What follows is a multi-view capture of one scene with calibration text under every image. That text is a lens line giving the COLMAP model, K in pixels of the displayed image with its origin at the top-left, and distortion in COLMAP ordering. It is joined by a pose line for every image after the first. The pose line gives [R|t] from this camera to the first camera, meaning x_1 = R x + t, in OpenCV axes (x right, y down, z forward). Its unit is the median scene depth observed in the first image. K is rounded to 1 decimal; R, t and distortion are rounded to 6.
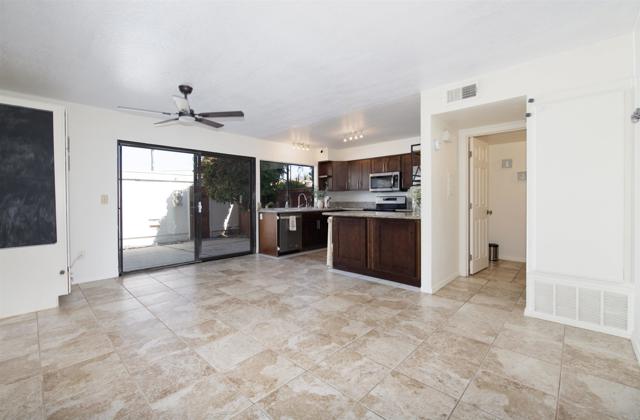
lens RADIAL K [[259.7, 0, 320.0], [0, 259.7, 210.0], [0, 0, 1]] dist [0.007229, -0.000067]
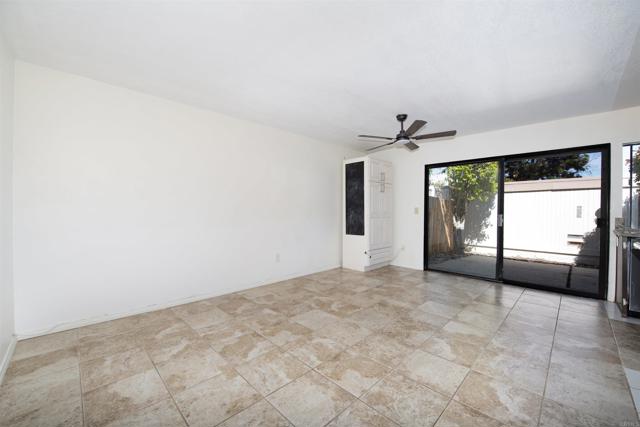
lens RADIAL K [[253.1, 0, 320.0], [0, 253.1, 213.5], [0, 0, 1]] dist [-0.011685, -0.000128]
pose [[-0.006426, 0.010452, -0.999925, 0.754179], [-0.041952, 0.999062, 0.010713, -0.028176], [0.999099, 0.042018, -0.005981, 0.772118]]
